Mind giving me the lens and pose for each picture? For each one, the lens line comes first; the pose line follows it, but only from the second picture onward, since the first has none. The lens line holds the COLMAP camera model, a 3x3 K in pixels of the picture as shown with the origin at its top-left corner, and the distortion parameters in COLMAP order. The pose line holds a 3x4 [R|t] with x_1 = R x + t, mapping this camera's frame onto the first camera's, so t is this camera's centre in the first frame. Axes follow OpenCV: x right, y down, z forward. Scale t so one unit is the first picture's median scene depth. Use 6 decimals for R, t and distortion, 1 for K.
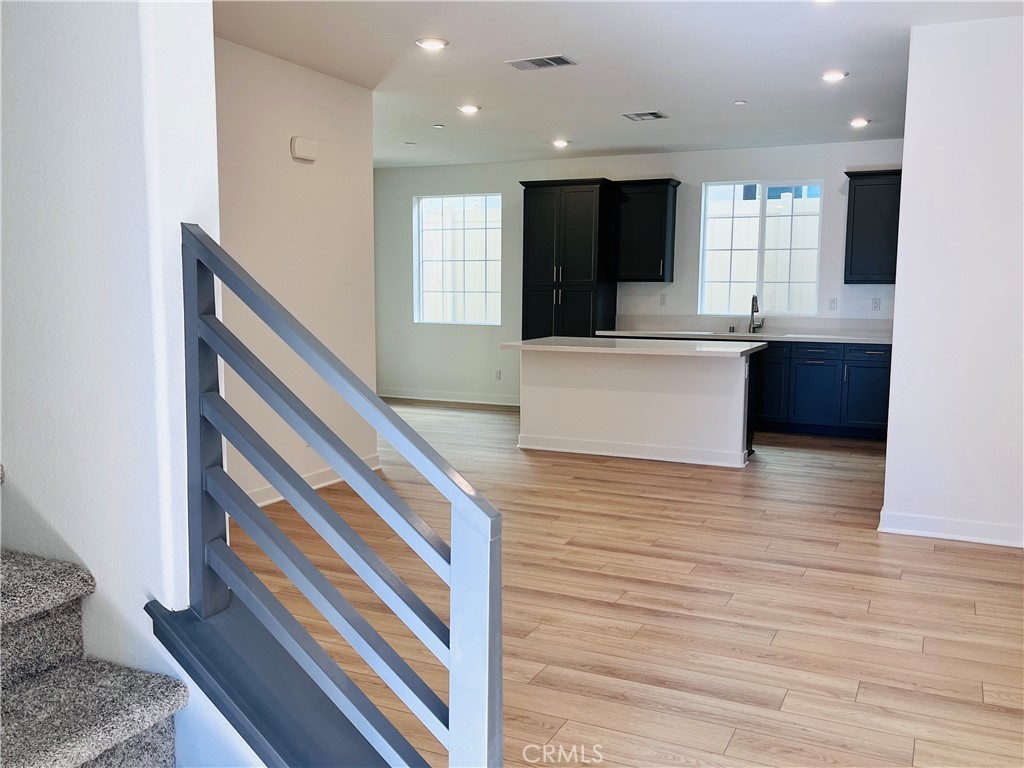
lens RADIAL K [[895.4, 0, 513.3], [0, 895.4, 385.4], [0, 0, 1]] dist [0.022106, -0.001666]
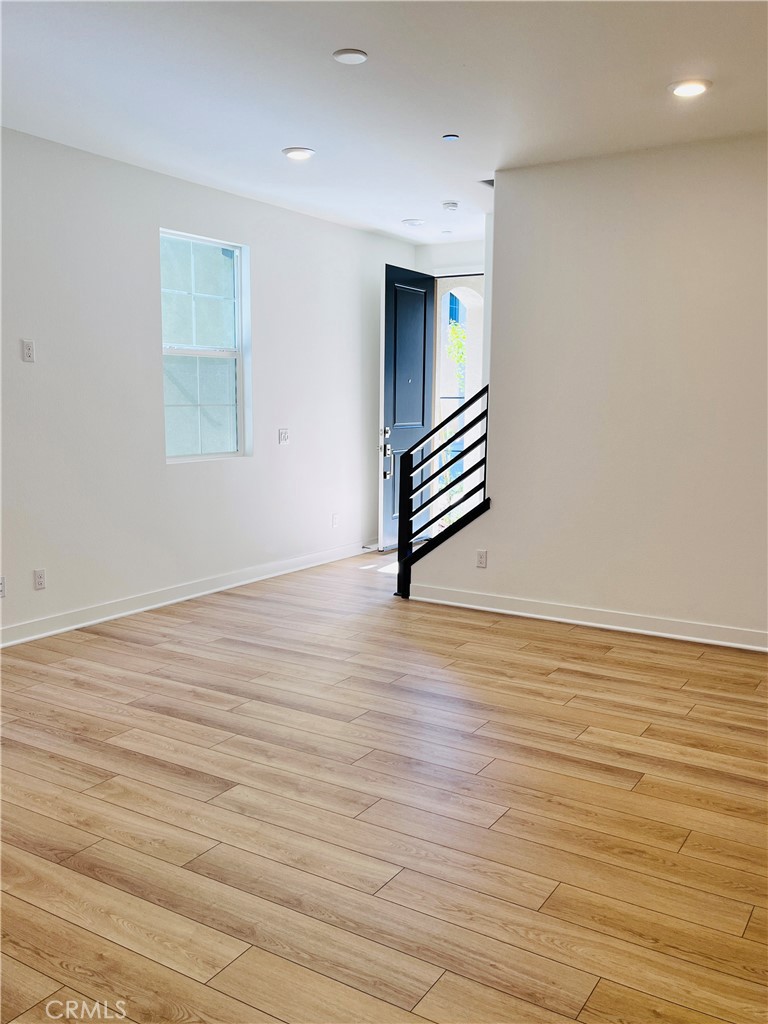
lens RADIAL K [[895.4, 0, 384.2], [0, 895.4, 512.4], [0, 0, 1]] dist [0.022106, -0.001666]
pose [[-0.994063, -0.030750, 0.104375, -0.134522], [-0.004445, 0.969913, 0.243409, -0.214185], [-0.108719, 0.241500, -0.964291, 1.824265]]
